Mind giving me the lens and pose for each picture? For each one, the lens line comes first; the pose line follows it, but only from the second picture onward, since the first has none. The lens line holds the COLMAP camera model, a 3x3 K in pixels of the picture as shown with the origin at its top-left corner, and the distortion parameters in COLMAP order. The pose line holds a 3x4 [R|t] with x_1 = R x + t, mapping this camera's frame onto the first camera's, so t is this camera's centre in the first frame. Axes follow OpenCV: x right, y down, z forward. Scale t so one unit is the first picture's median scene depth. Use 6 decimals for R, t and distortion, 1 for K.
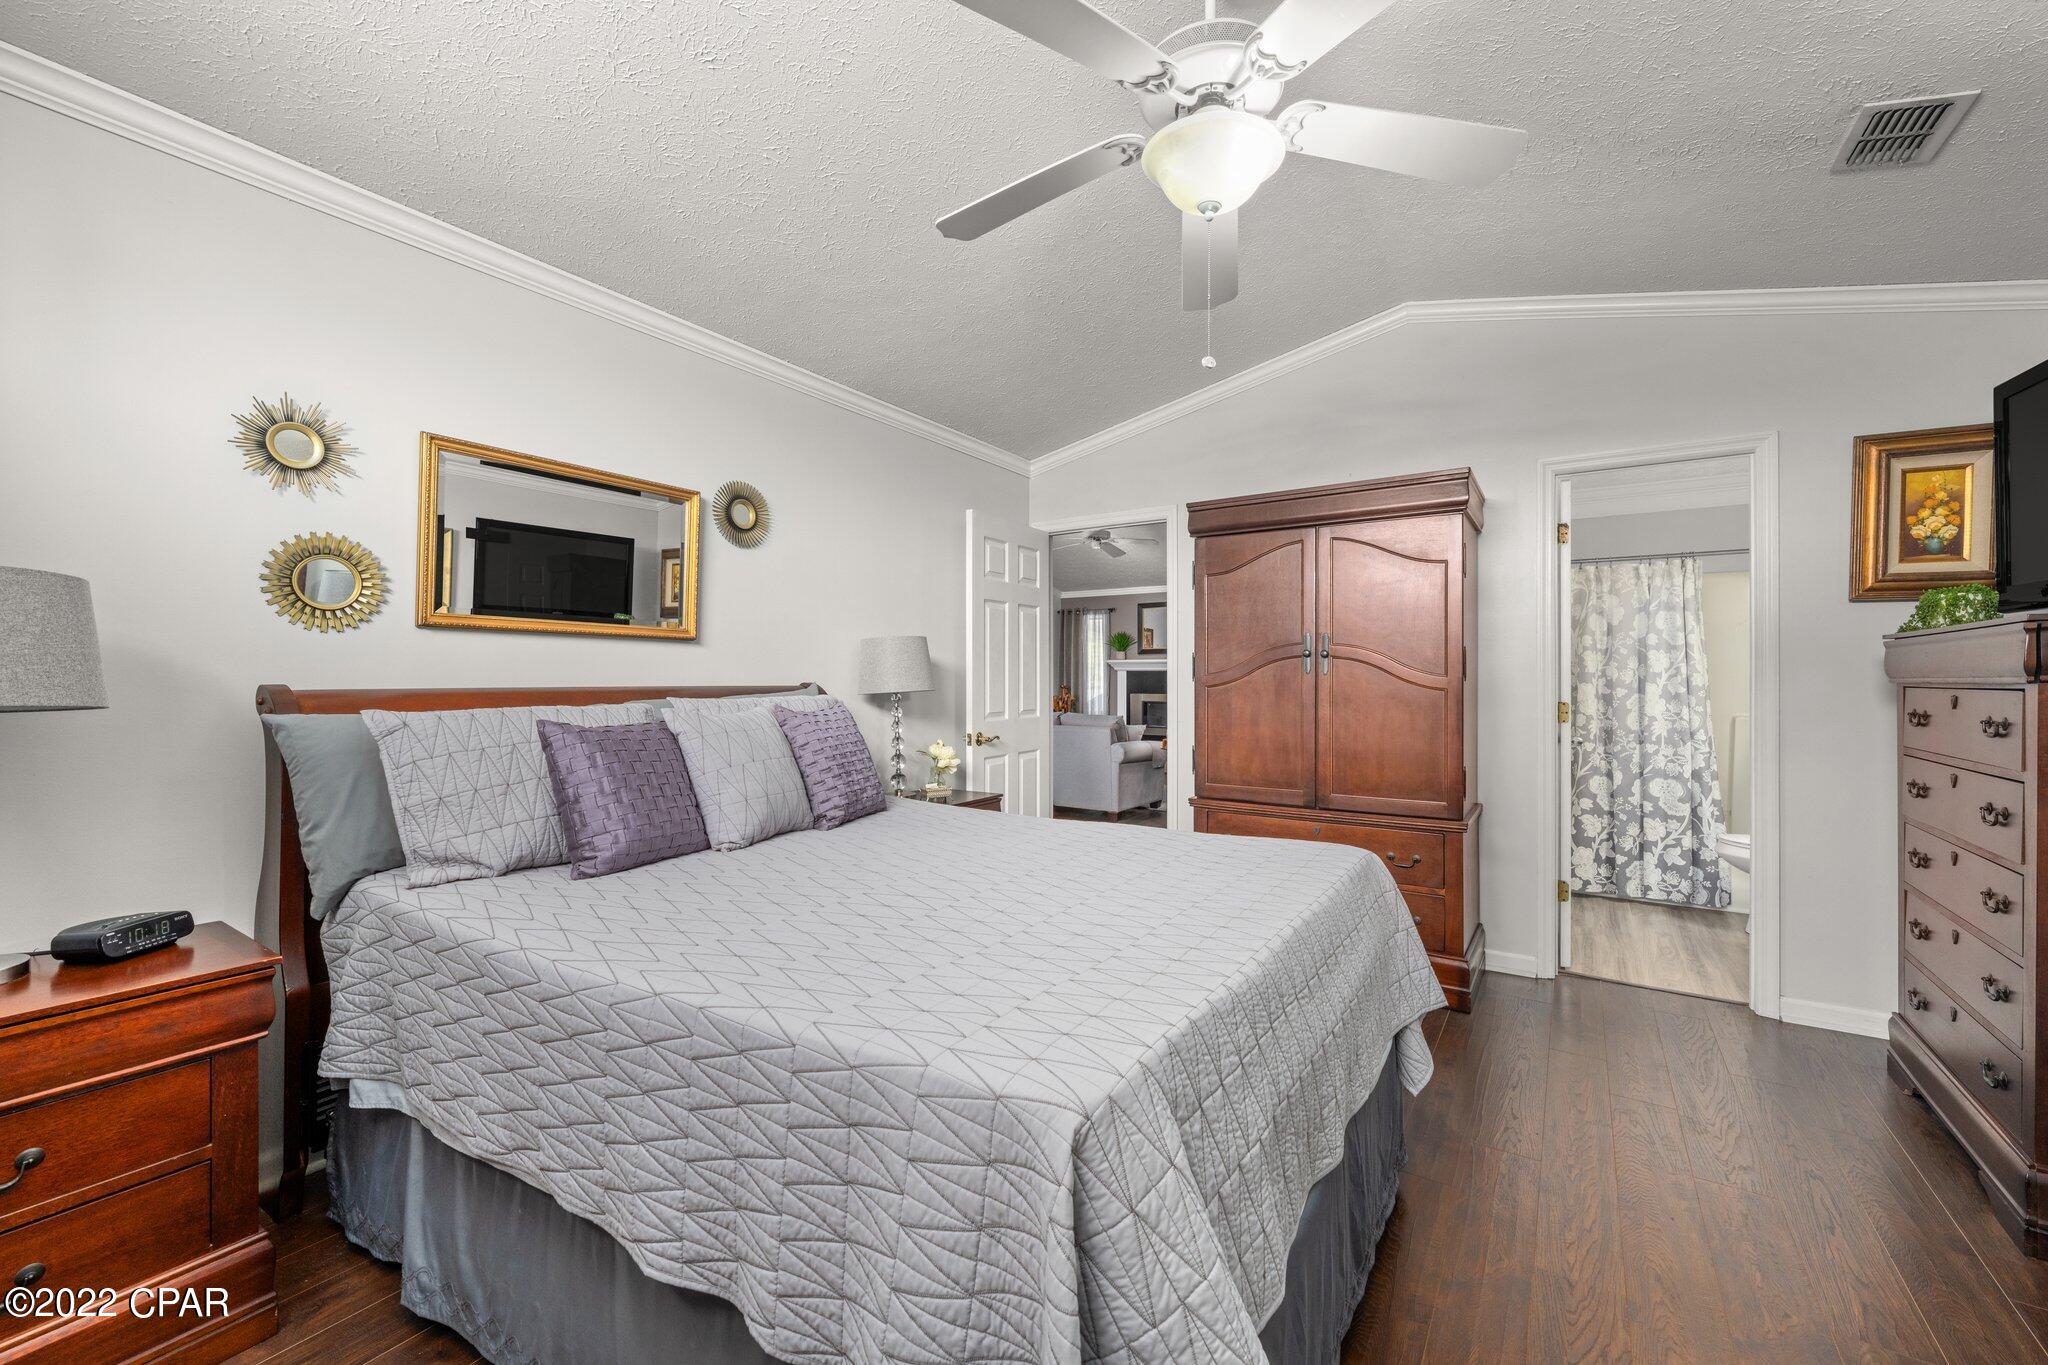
lens RADIAL K [[813.8, 0, 1035.2], [0, 813.8, 676.1], [0, 0, 1]] dist [-0.002591, -0.000158]
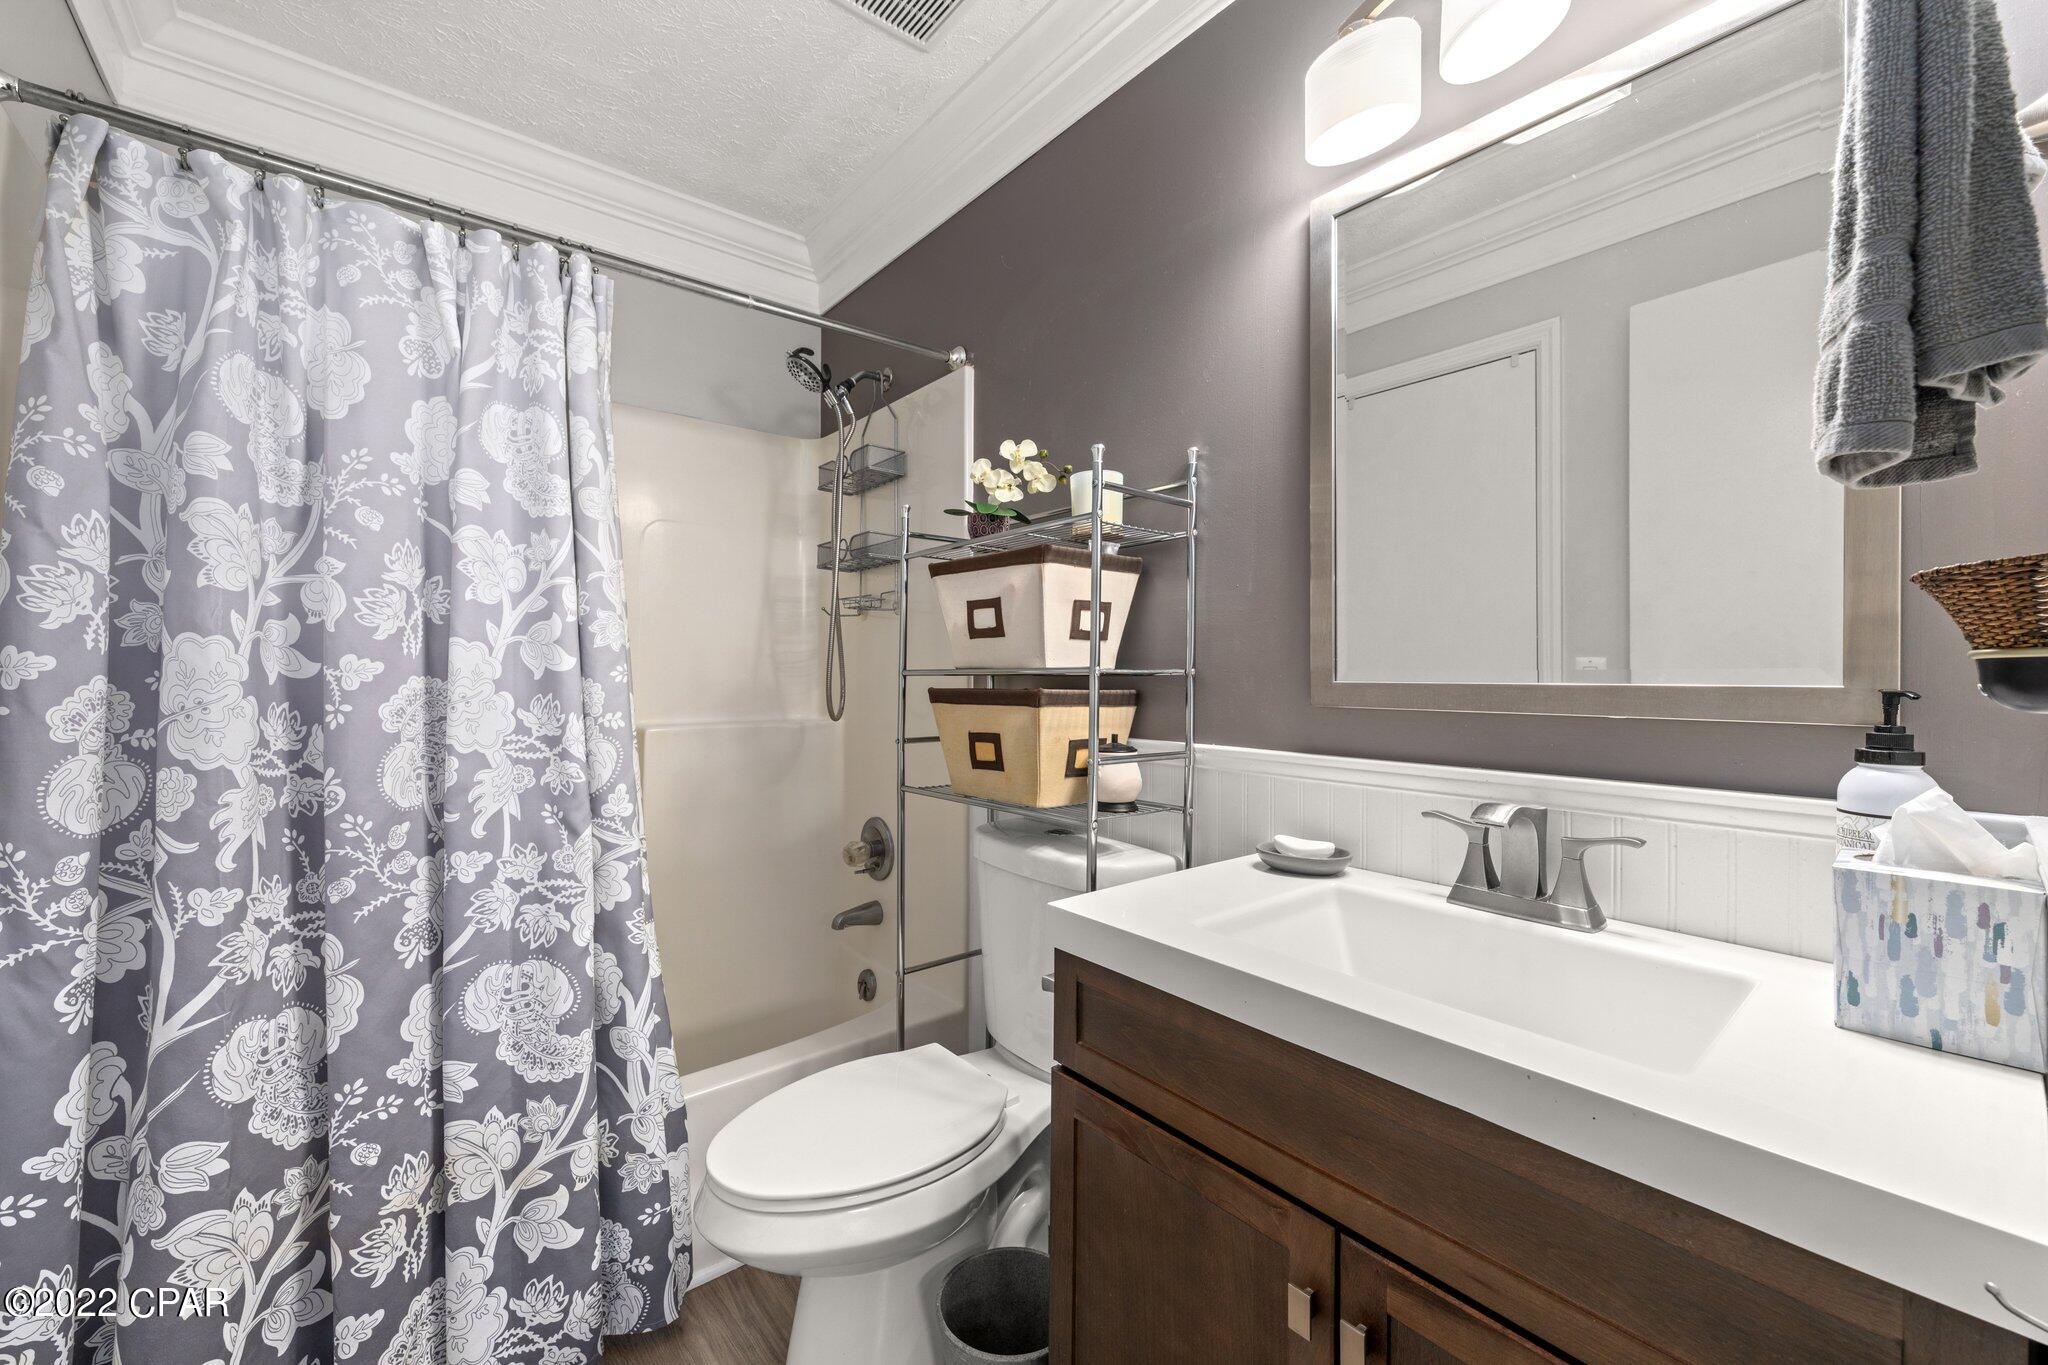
lens RADIAL K [[813.8, 0, 1036.3], [0, 813.8, 674.5], [0, 0, 1]] dist [-0.002591, -0.000158]
pose [[0.292453, -0.005296, 0.956265, 0.542883], [-0.000575, 0.999984, 0.005714, 0.019713], [-0.956280, -0.002221, 0.292445, 0.725082]]
